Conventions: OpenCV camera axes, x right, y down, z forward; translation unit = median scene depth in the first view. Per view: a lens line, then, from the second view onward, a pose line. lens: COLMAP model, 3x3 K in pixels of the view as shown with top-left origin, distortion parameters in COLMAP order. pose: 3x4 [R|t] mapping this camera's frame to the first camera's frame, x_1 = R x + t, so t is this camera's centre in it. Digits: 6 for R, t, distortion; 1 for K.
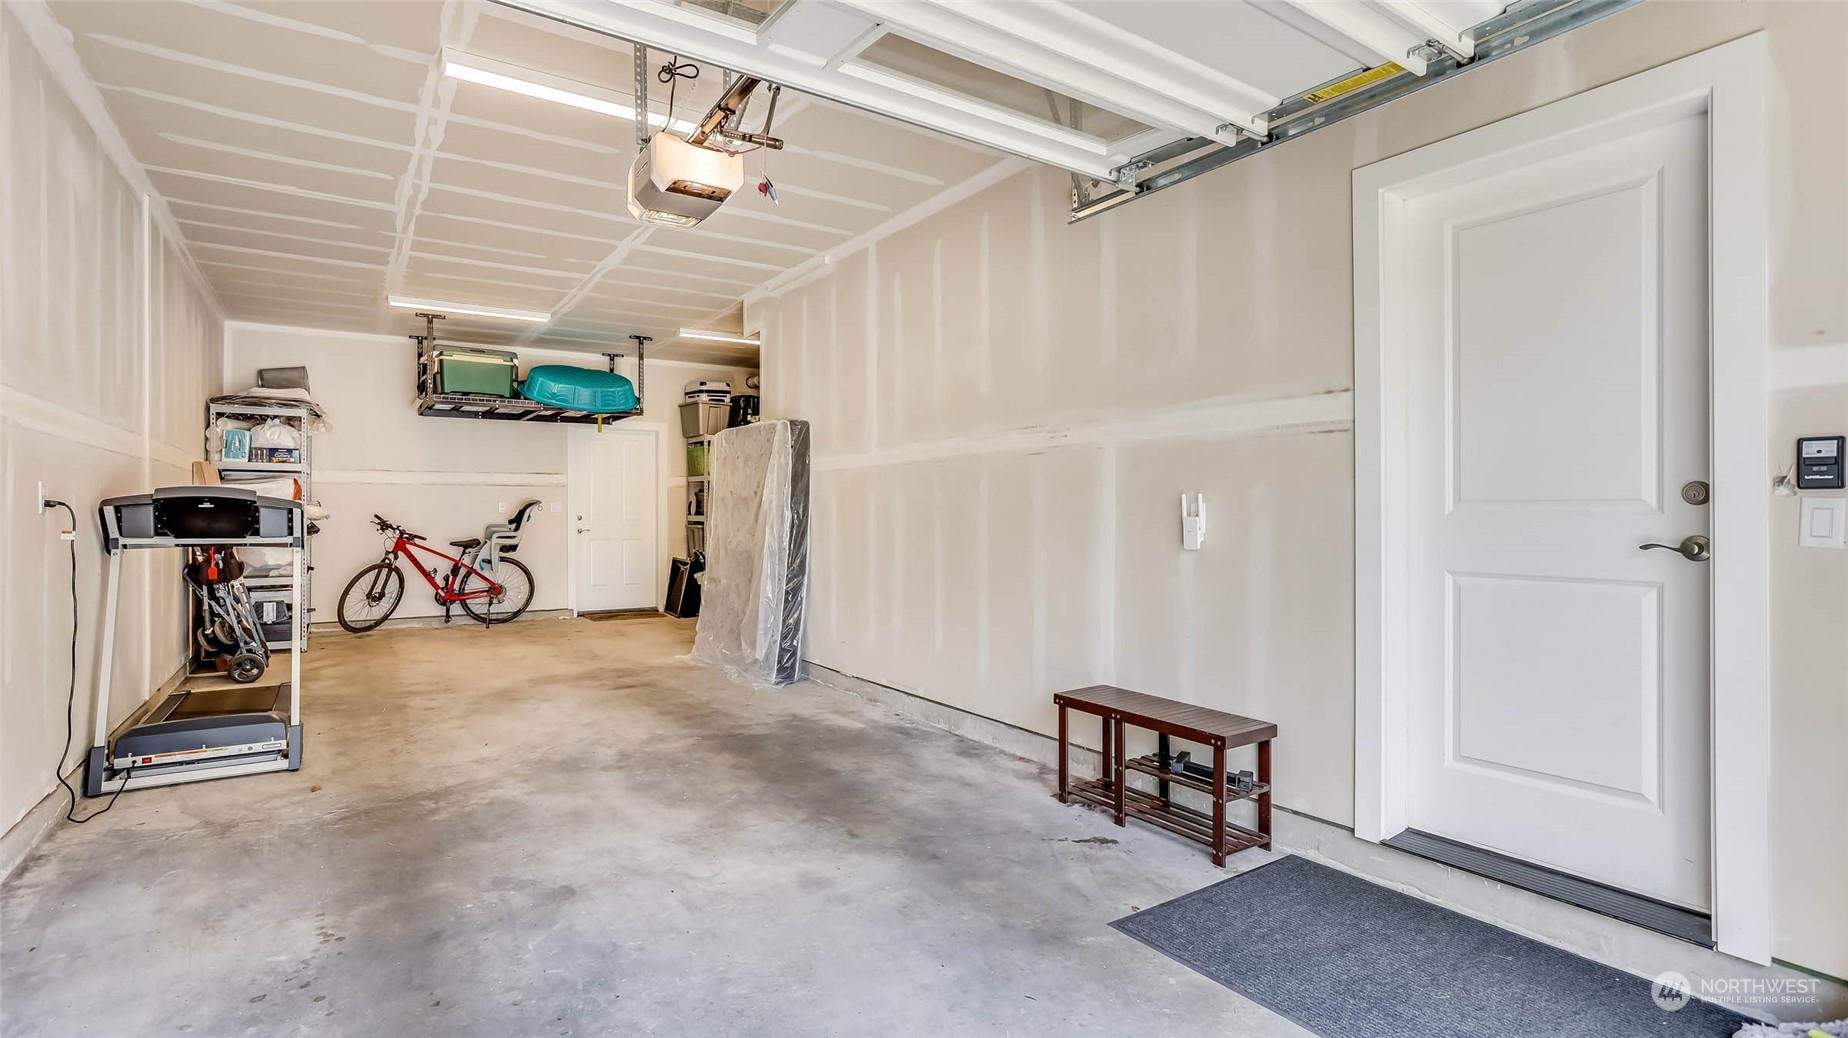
lens RADIAL K [[915.8, 0, 962.4], [0, 915.8, 525.5], [0, 0, 1]] dist [-0.017811, 0.004348]
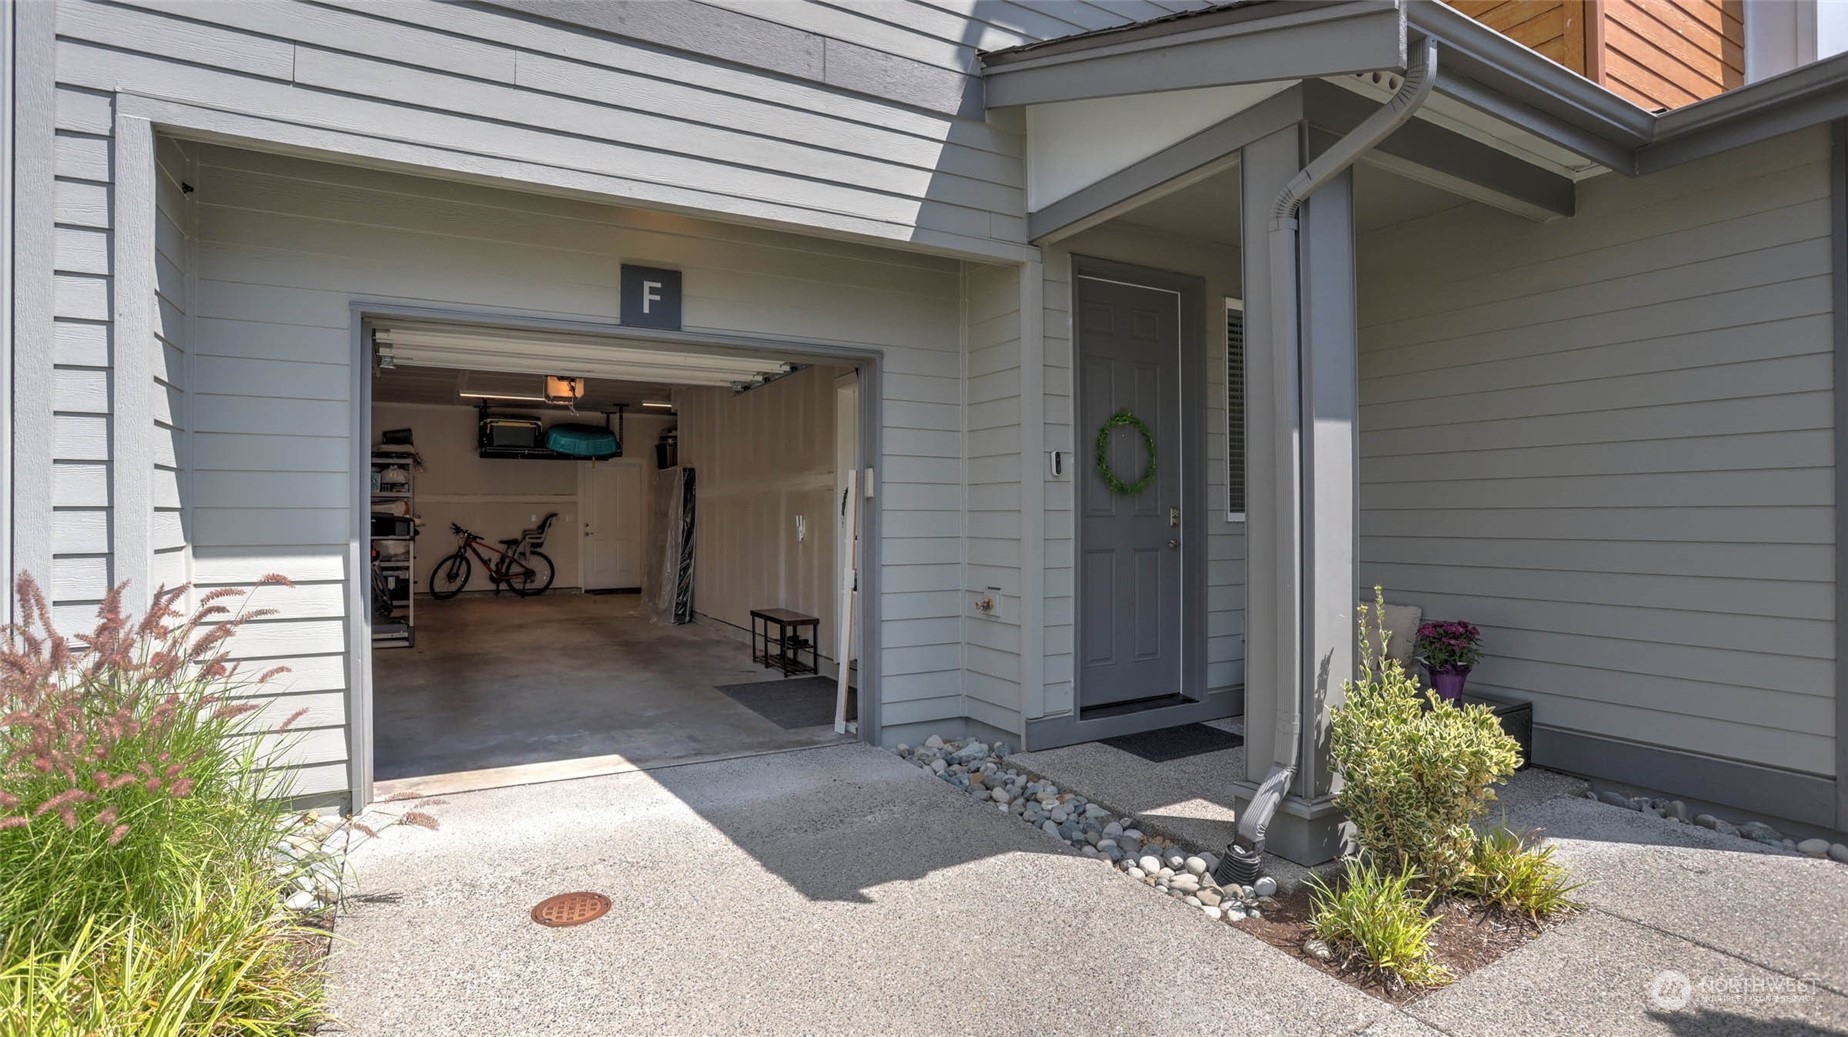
lens RADIAL K [[888.6, 0, 919.4], [0, 888.6, 519.9], [0, 0, 1]] dist [-0.023222, 0.000131]
pose [[0.995556, -0.001379, -0.094157, 0.300110], [0.000314, 0.999936, -0.011326, -0.000329], [0.094166, 0.011246, 0.995493, -0.440911]]
